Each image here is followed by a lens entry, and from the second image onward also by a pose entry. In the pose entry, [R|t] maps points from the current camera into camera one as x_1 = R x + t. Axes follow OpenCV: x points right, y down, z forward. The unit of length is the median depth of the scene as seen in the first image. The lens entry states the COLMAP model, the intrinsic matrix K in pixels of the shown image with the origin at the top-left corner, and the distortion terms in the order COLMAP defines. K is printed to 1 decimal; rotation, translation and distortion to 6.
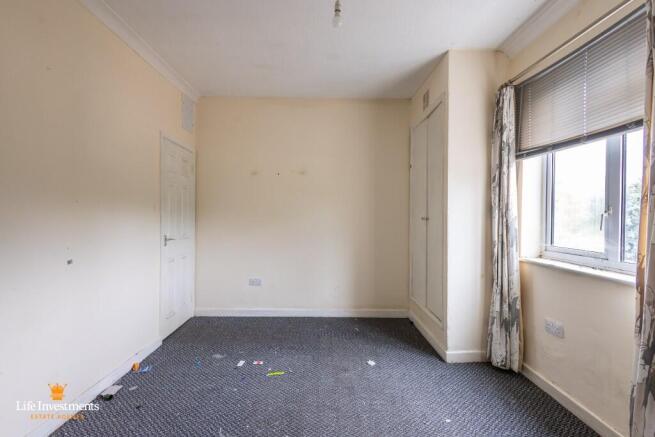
lens RADIAL K [[296.0, 0, 326.3], [0, 296.0, 228.2], [0, 0, 1]] dist [-0.000204, -0.000127]
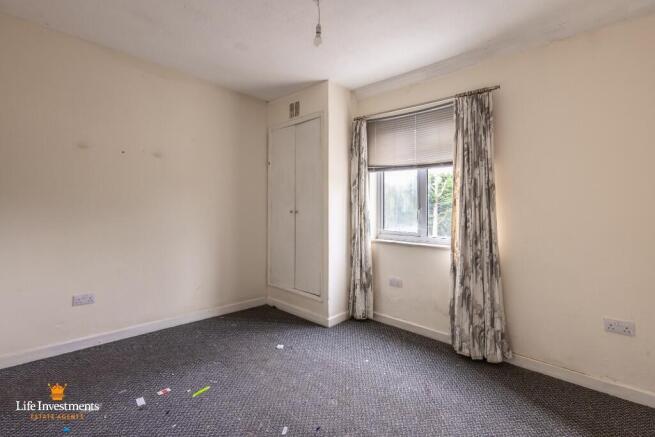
lens RADIAL K [[303.5, 0, 324.8], [0, 303.5, 215.4], [0, 0, 1]] dist [0.001902, -0.000271]
pose [[0.693159, -0.001219, 0.720784, -0.564158], [0.013740, 0.999839, -0.011522, -0.003936], [-0.720654, 0.017890, 0.693064, 0.124325]]
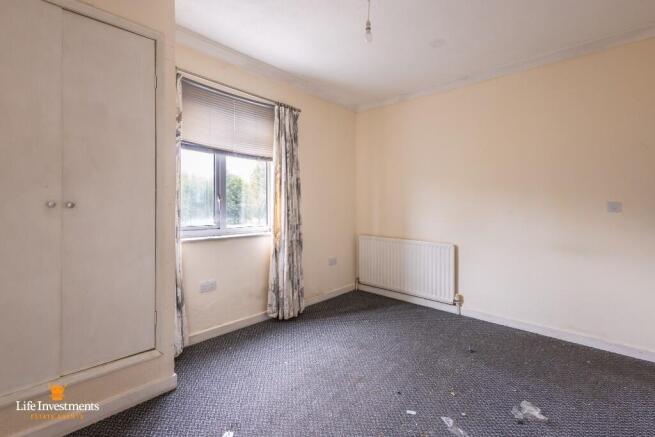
lens RADIAL K [[304.3, 0, 330.8], [0, 304.3, 203.6], [0, 0, 1]] dist [0.001425, 0.000137]
pose [[-0.747761, -0.009772, 0.663897, -0.461645], [0.013318, 0.999470, 0.029712, -0.054352], [-0.663835, 0.031059, -0.747234, 1.406108]]
